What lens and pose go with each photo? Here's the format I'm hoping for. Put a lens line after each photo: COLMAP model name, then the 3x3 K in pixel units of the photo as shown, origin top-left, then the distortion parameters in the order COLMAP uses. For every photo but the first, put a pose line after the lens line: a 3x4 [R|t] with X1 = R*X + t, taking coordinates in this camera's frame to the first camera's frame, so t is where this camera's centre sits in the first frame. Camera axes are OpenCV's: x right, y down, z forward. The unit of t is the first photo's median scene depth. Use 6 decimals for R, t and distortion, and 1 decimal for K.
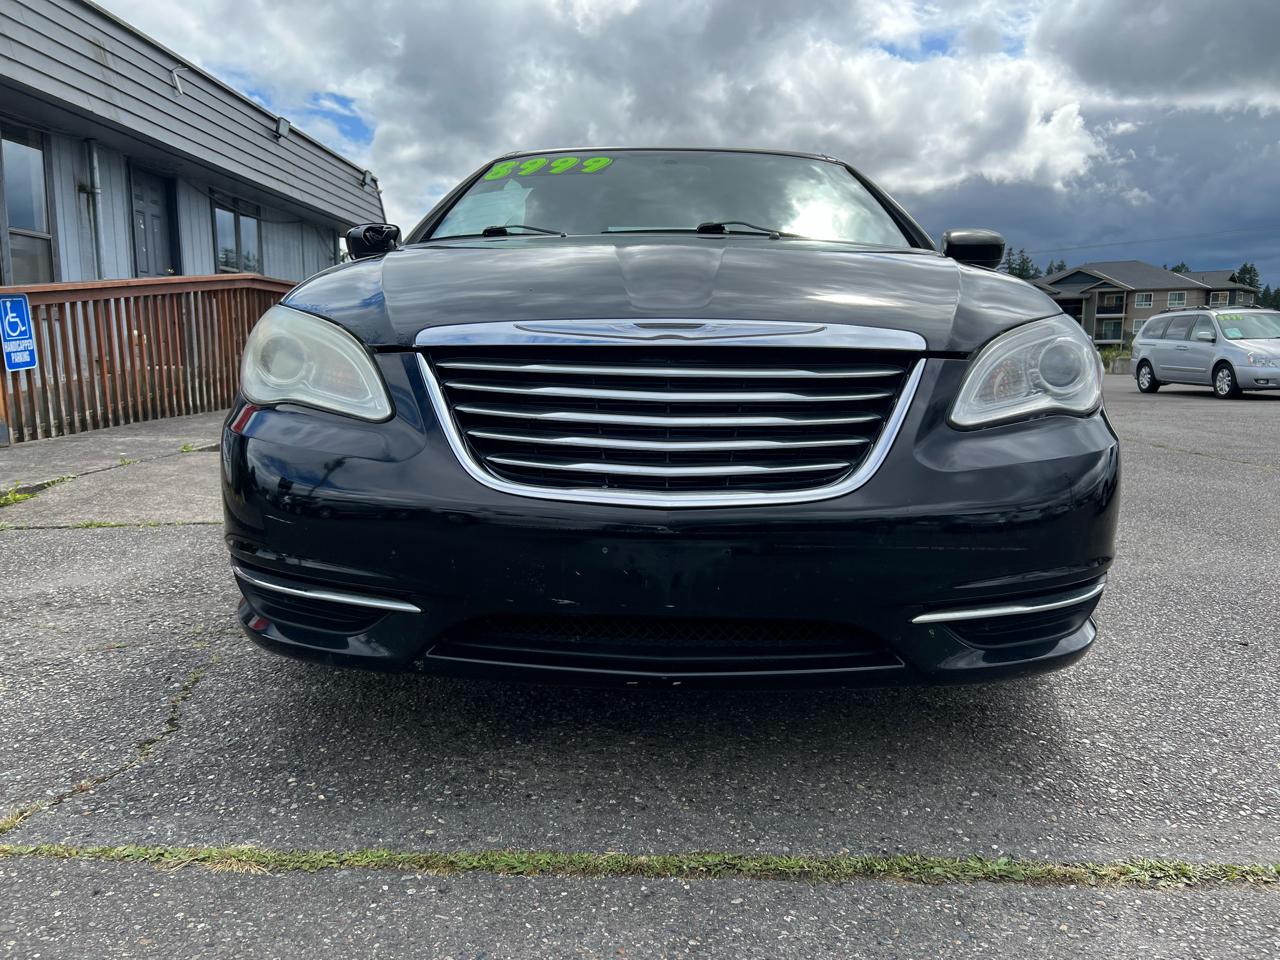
lens RADIAL K [[964.0, 0, 643.4], [0, 964.0, 480.5], [0, 0, 1]] dist [0.050019, -0.054293]
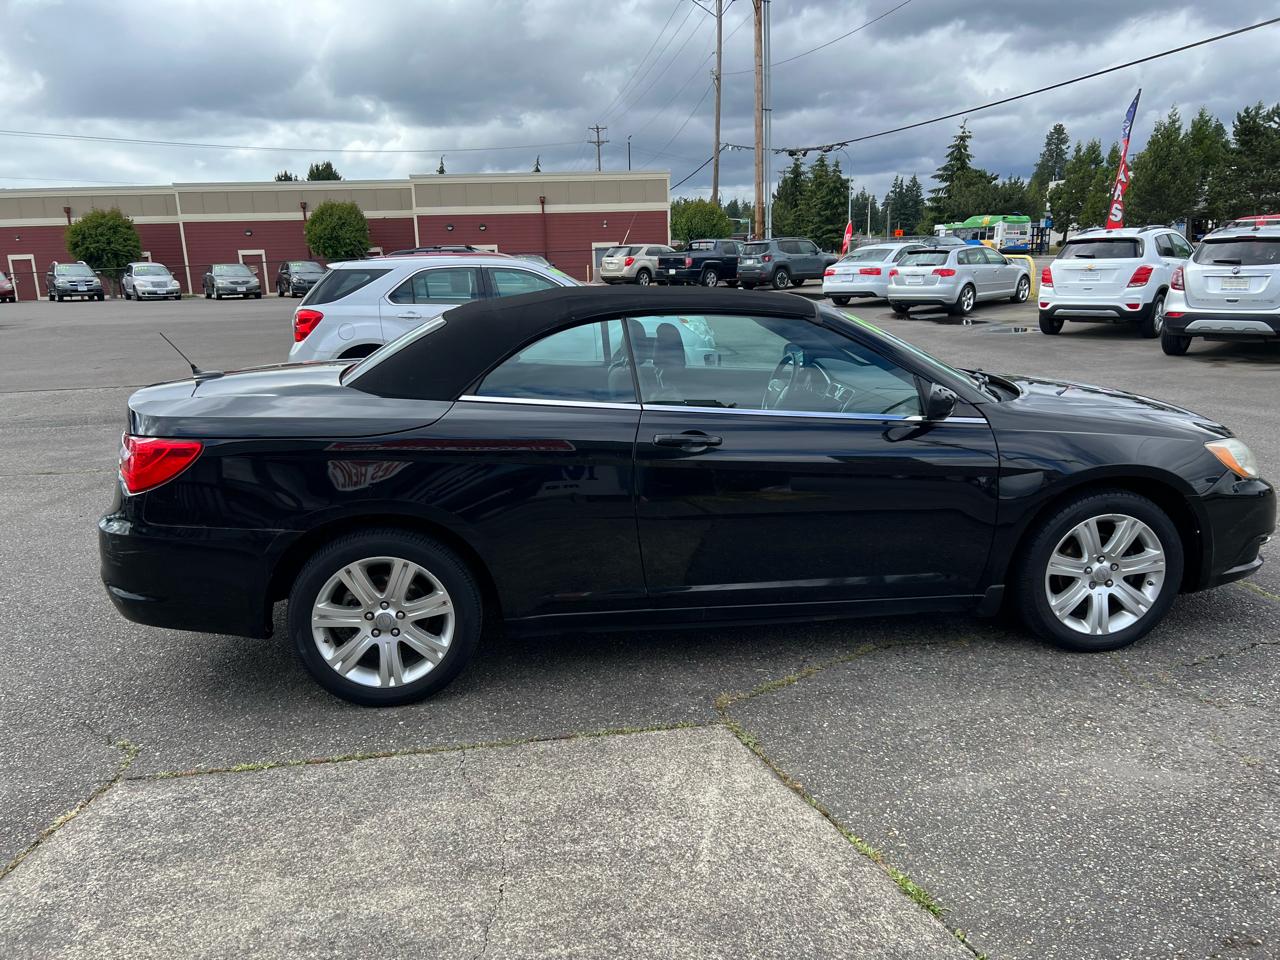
lens RADIAL K [[964.0, 0, 650.1], [0, 964.0, 498.9], [0, 0, 1]] dist [0.050019, -0.054293]
pose [[-0.148379, -0.248664, 0.957157, -1.943235], [0.159309, 0.949220, 0.271298, -0.718970], [-0.976014, 0.192739, -0.101230, 2.118019]]
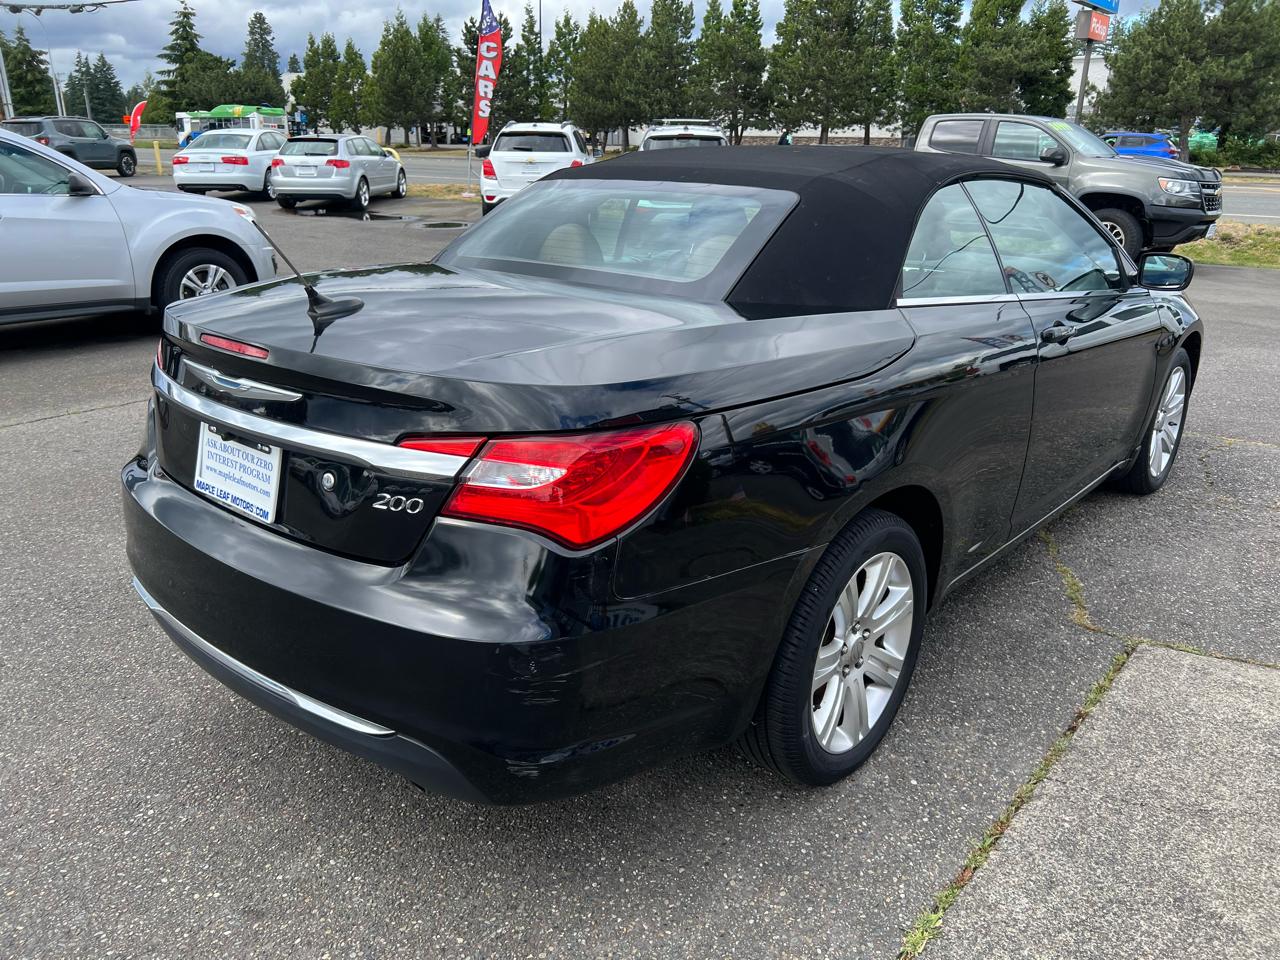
lens RADIAL K [[964.0, 0, 650.8], [0, 964.0, 489.3], [0, 0, 1]] dist [0.050019, -0.054293]
pose [[-0.776700, -0.226679, 0.587668, -0.777269], [0.070962, 0.895567, 0.439232, -0.807278], [-0.625861, 0.382854, -0.679501, 3.249076]]
